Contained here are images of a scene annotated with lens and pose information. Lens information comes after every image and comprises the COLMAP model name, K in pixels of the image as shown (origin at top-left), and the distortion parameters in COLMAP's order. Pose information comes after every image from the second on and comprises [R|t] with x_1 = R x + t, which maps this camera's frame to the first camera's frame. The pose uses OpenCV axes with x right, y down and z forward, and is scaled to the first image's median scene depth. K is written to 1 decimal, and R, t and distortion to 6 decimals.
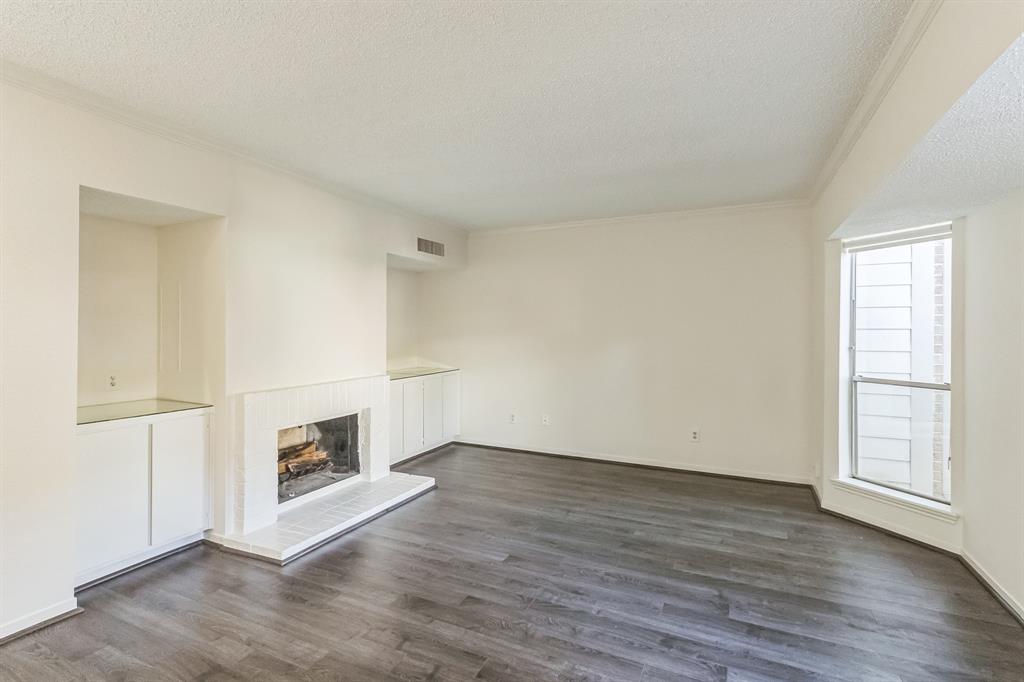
lens RADIAL K [[491.6, 0, 491.4], [0, 491.6, 328.2], [0, 0, 1]] dist [-0.004696, 0.000703]
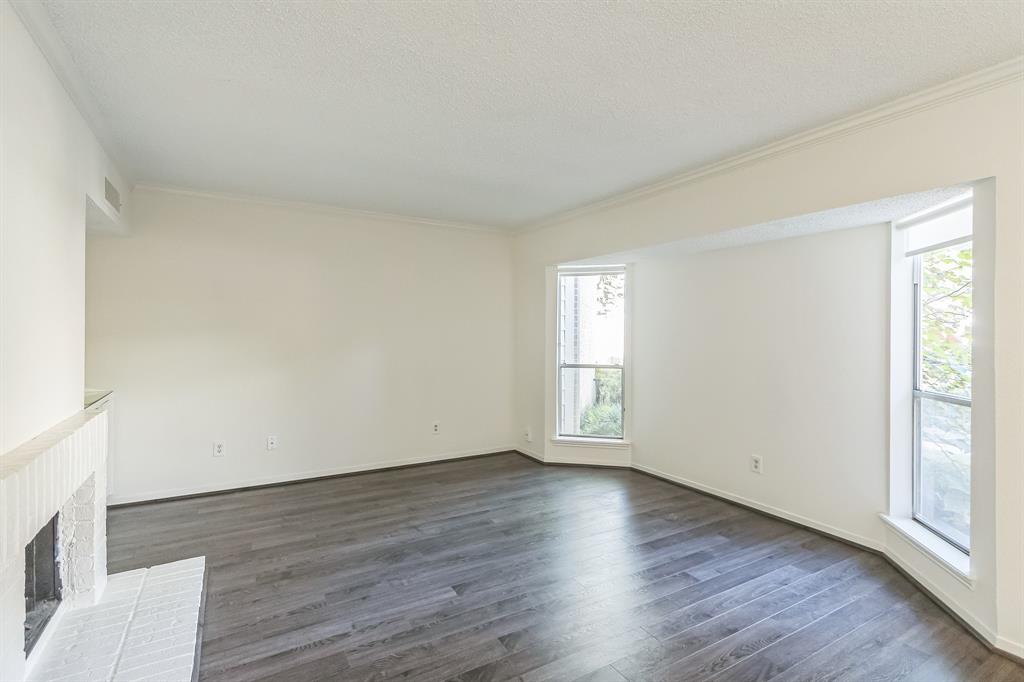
lens RADIAL K [[491.6, 0, 506.7], [0, 491.6, 337.7], [0, 0, 1]] dist [-0.004696, 0.000703]
pose [[0.540327, -0.011014, 0.841383, -0.465439], [-0.005806, 0.999842, 0.016817, -0.000723], [-0.841435, -0.013972, 0.540177, 0.320568]]
